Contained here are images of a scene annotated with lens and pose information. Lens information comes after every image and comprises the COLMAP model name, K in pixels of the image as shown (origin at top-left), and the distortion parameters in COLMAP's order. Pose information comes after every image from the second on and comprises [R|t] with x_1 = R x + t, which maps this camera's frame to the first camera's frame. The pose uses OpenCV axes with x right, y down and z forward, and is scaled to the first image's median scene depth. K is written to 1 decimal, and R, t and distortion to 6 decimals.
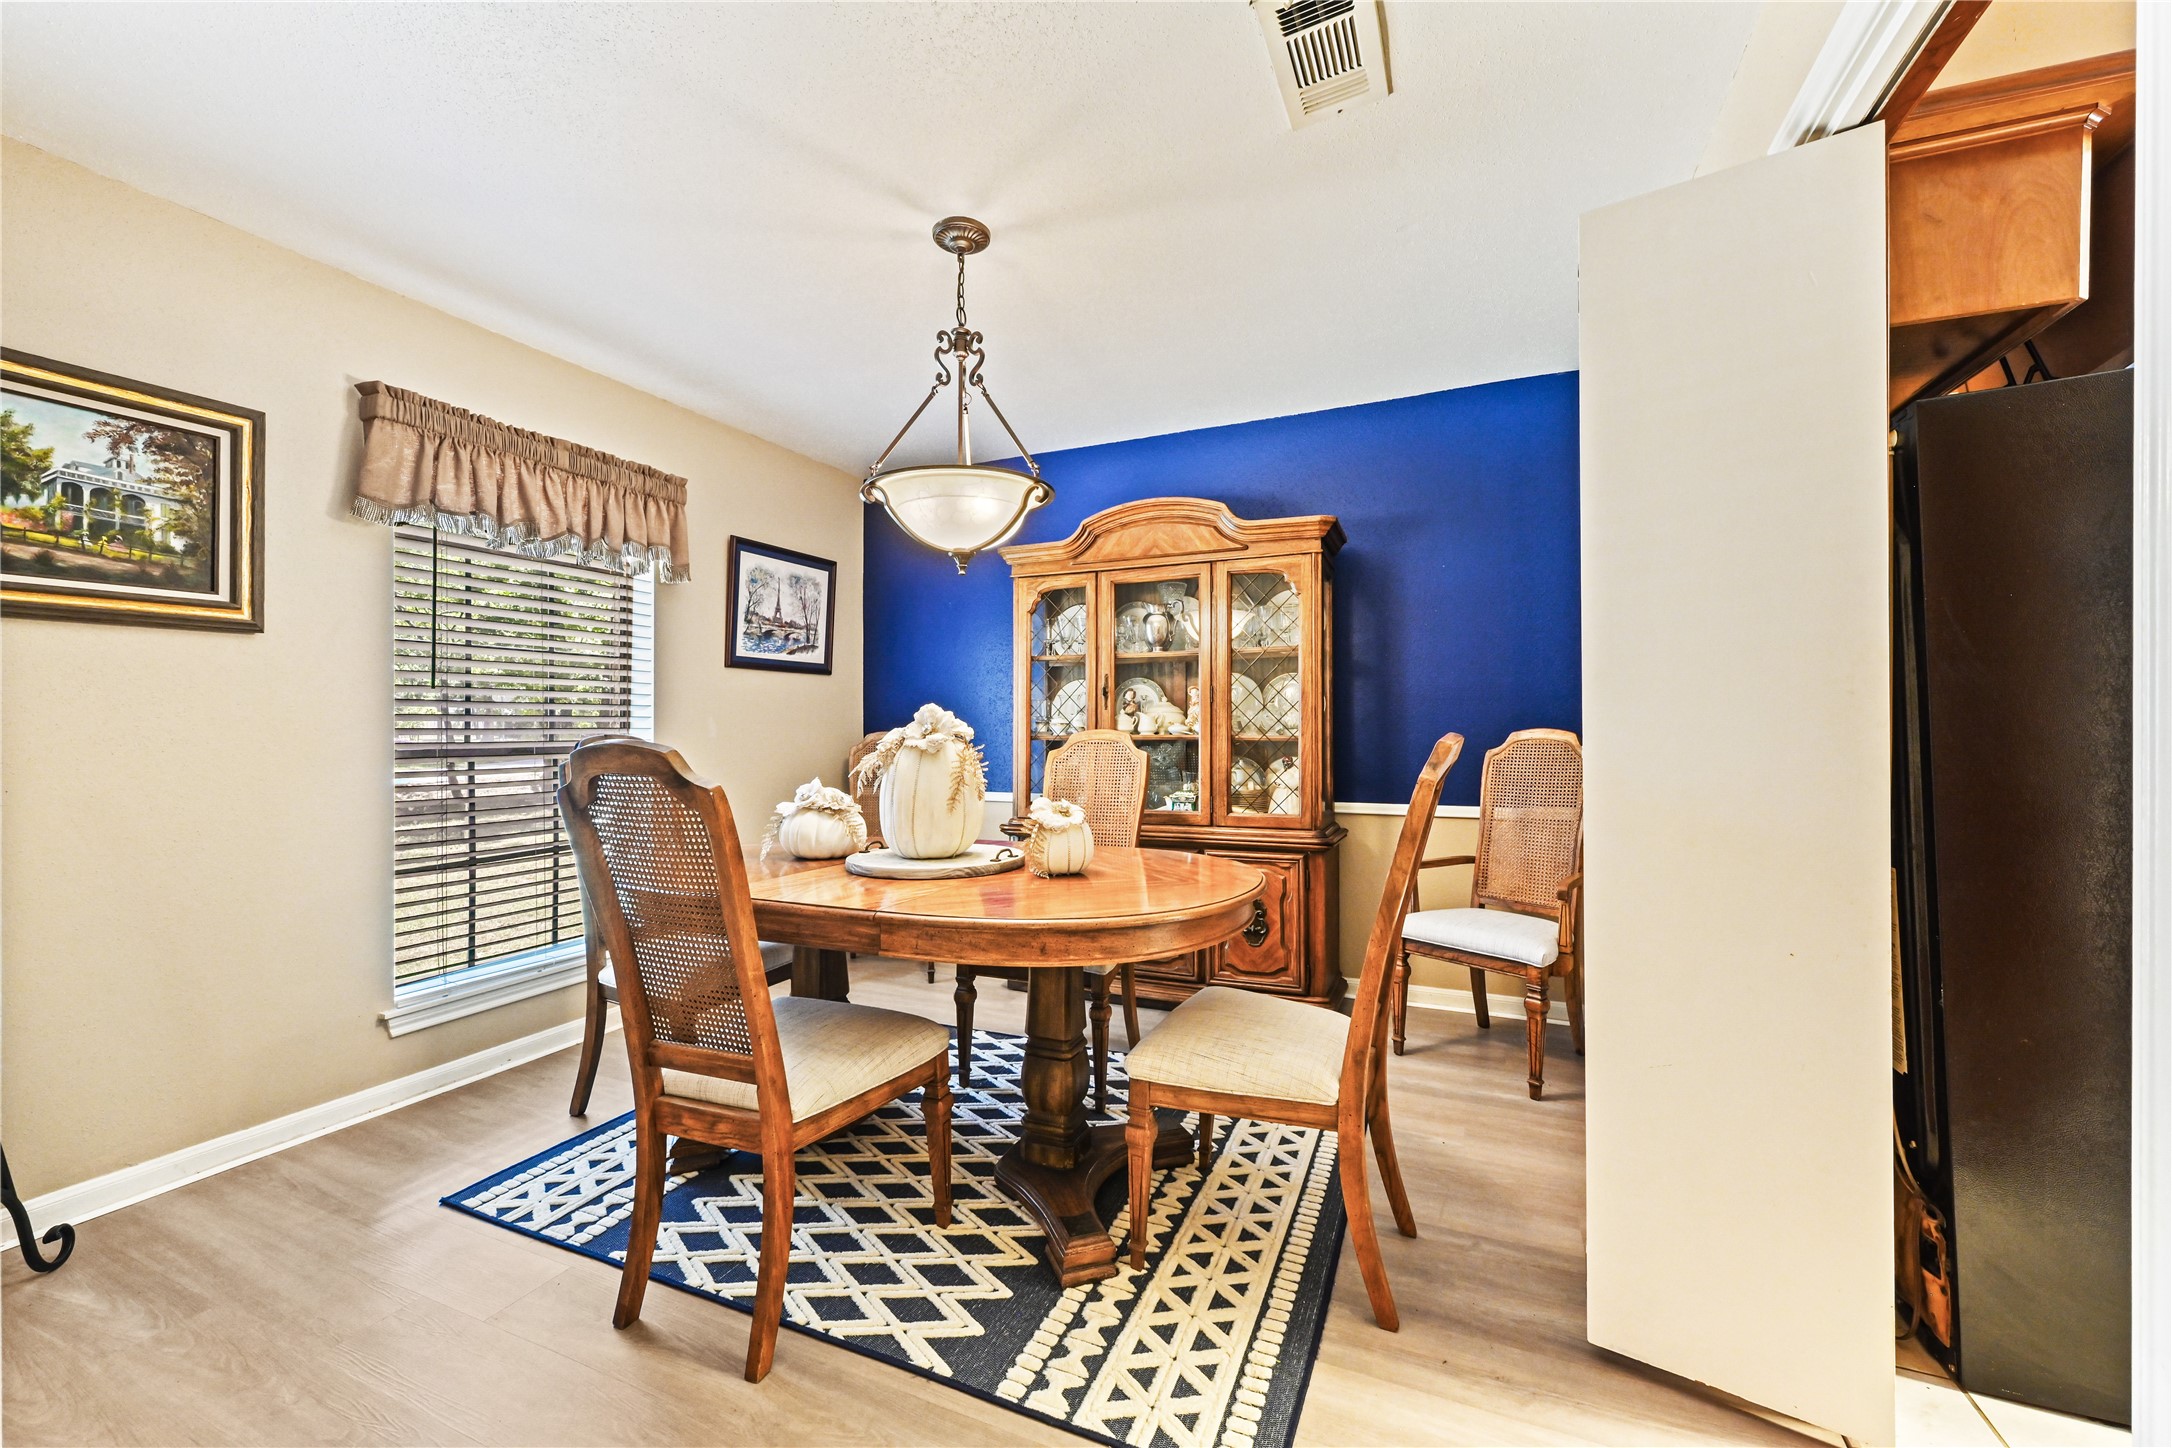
lens RADIAL K [[860.5, 0, 1086.0], [0, 860.5, 724.0], [0, 0, 1]] dist [-0.000584, -0.000021]
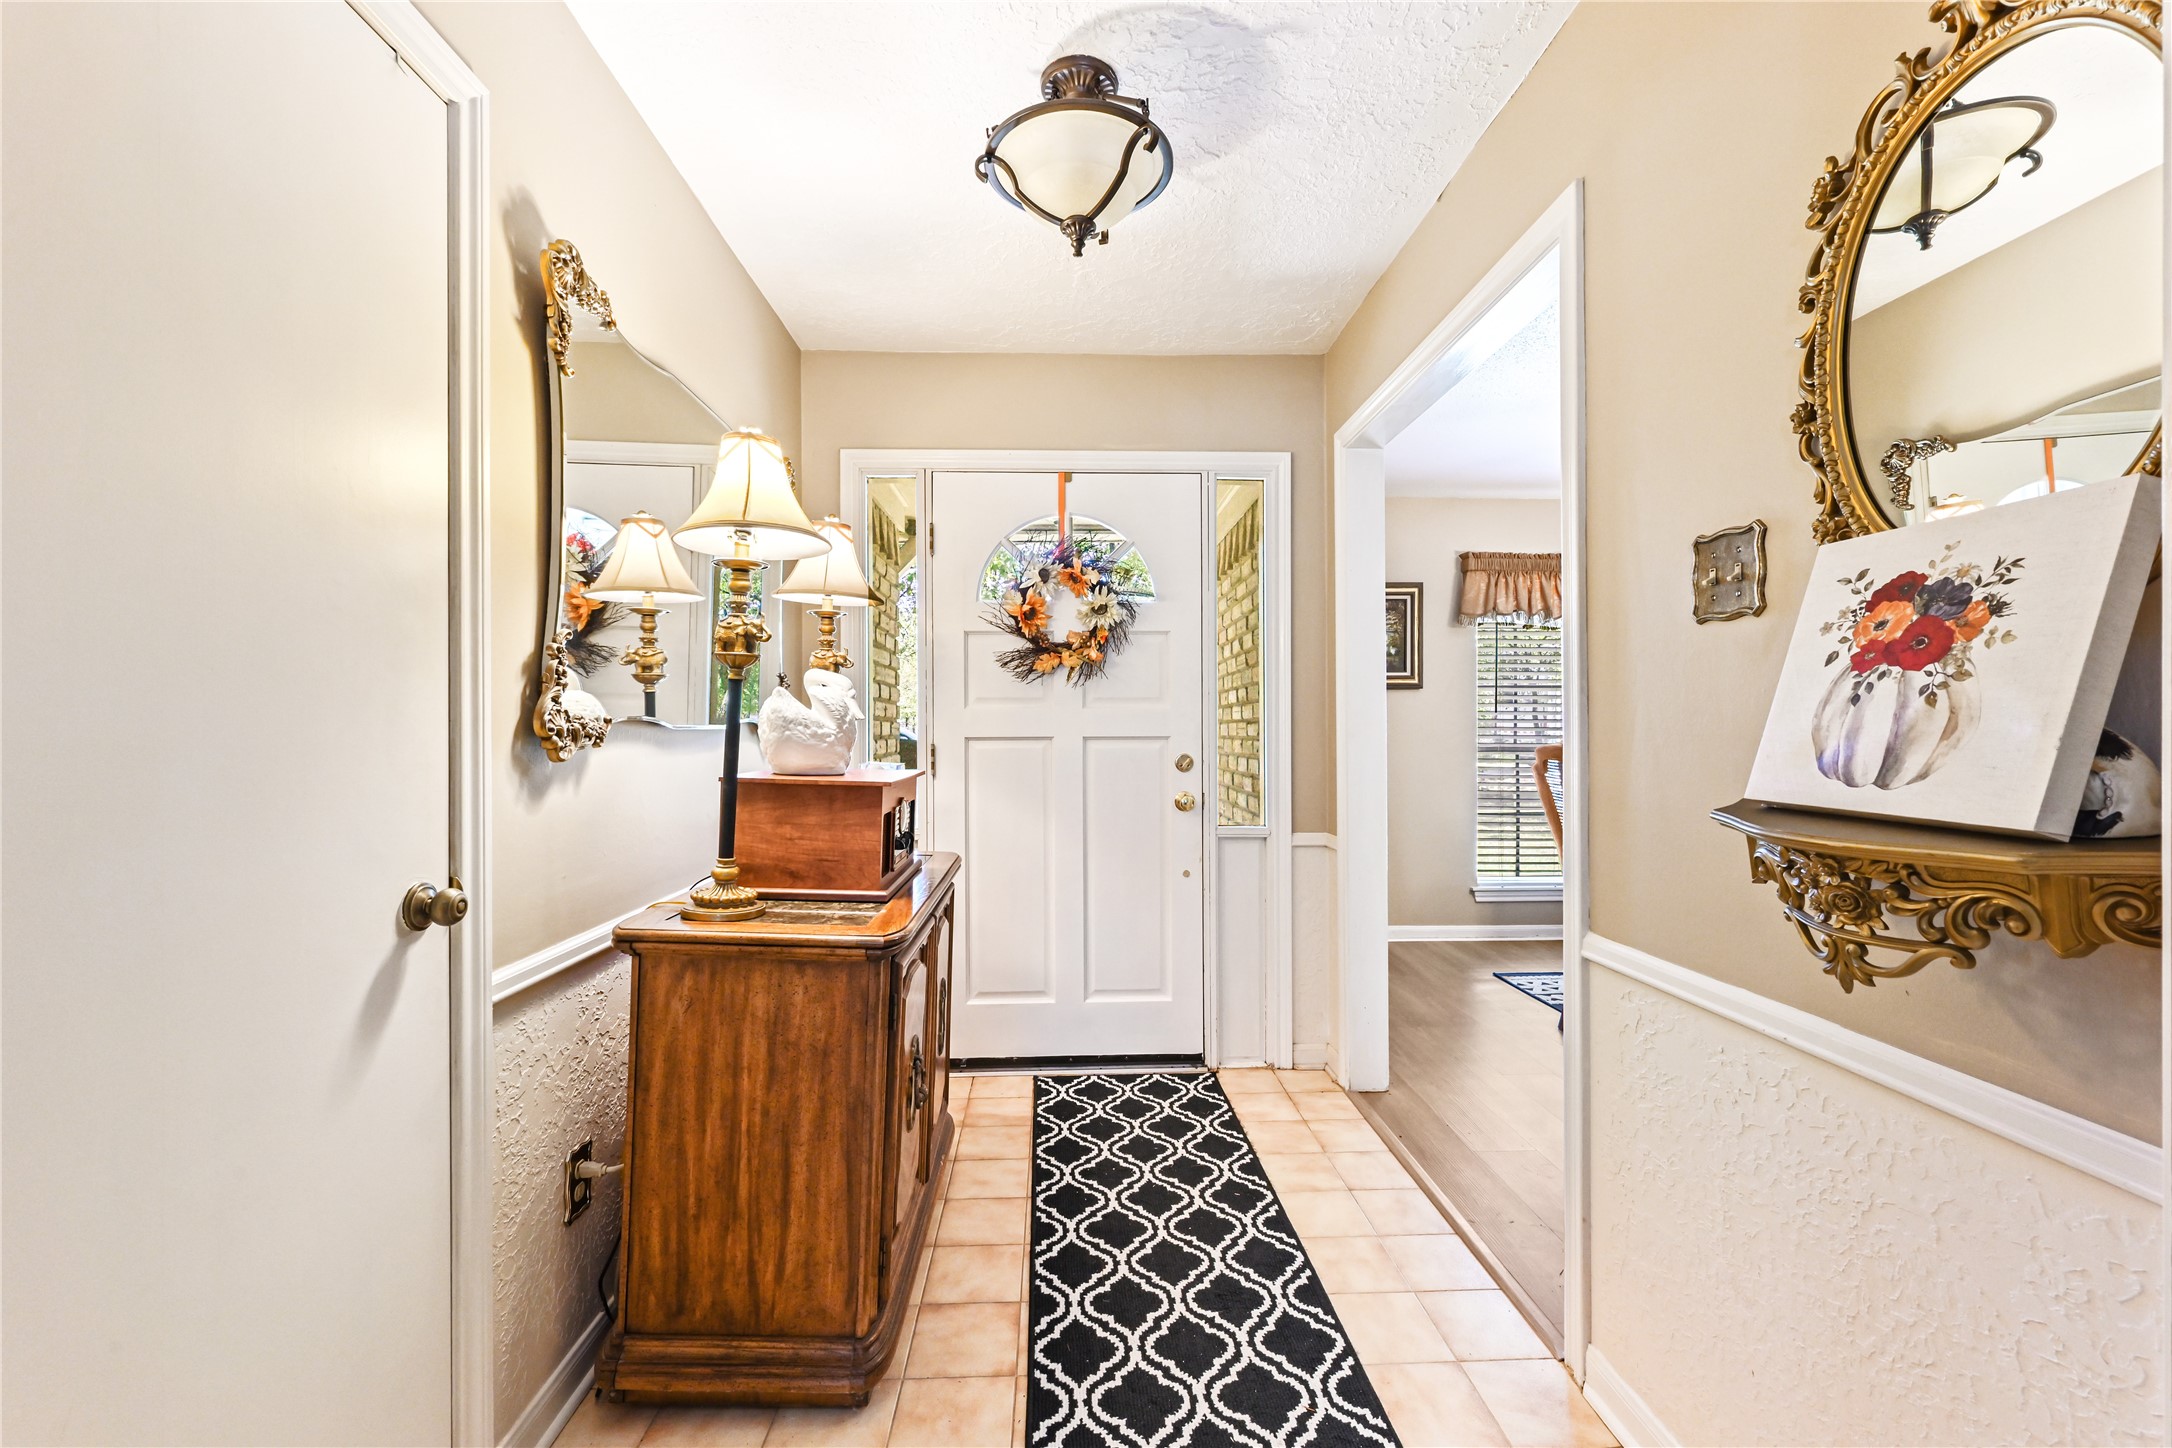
lens RADIAL K [[892.3, 0, 1086.0], [0, 892.3, 724.0], [0, 0, 1]] dist [-0.010820, -0.000027]
pose [[0.438080, -0.006073, -0.898916, 0.553470], [0.000826, 0.999979, -0.006353, -0.007054], [0.898936, 0.002040, 0.438076, -0.600803]]
